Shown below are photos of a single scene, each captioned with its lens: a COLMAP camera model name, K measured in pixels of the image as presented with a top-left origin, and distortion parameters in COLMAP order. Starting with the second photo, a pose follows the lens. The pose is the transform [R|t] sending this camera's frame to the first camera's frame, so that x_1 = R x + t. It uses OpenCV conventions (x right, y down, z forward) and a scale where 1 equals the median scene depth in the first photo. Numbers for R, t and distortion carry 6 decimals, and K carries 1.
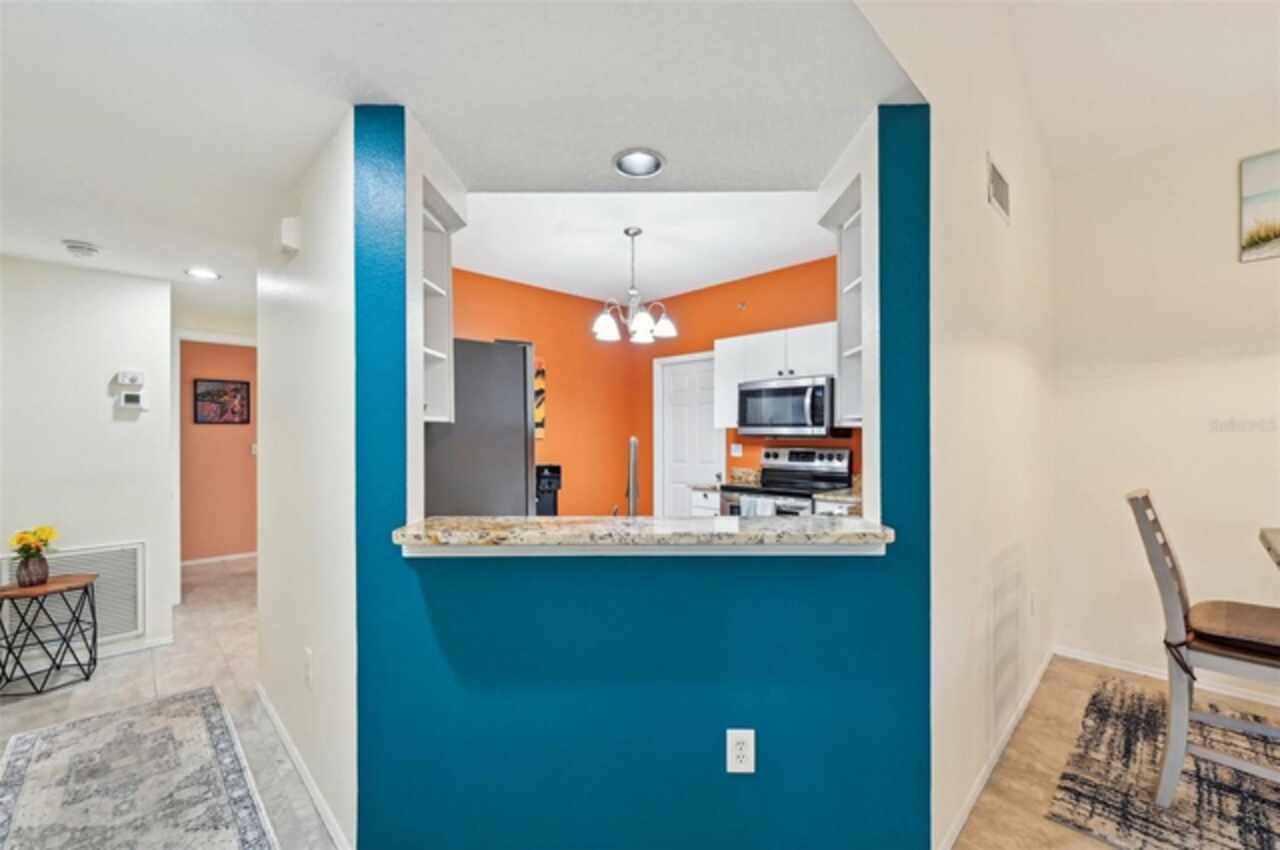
lens RADIAL K [[517.5, 0, 638.3], [0, 517.5, 425.3], [0, 0, 1]] dist [0.000126, -0.000189]
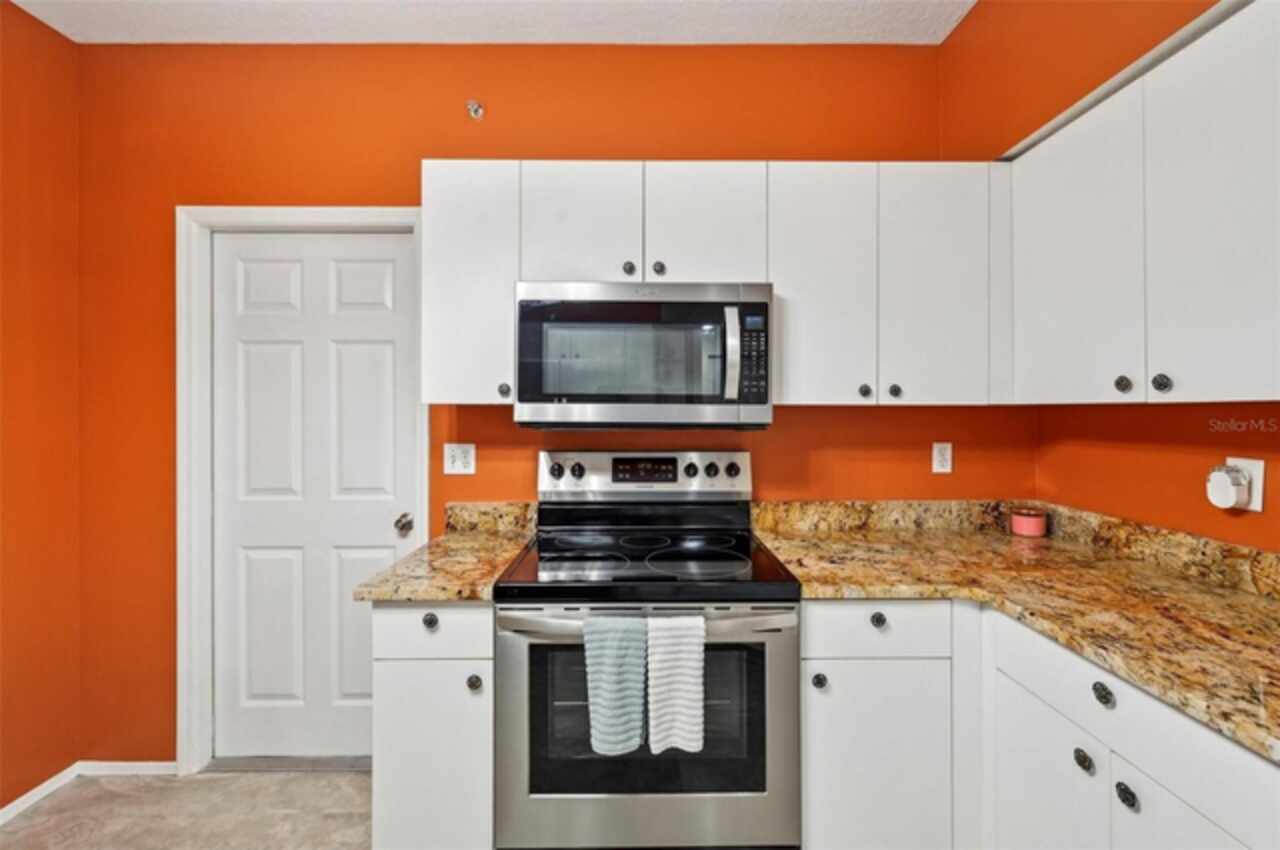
lens RADIAL K [[516.4, 0, 639.7], [0, 516.4, 410.8], [0, 0, 1]] dist [-0.000125, -0.000056]
pose [[0.697619, 0.000943, 0.716469, -0.004481], [-0.010825, 0.999899, 0.009224, 0.005295], [-0.716387, -0.014191, 0.697558, 0.682292]]
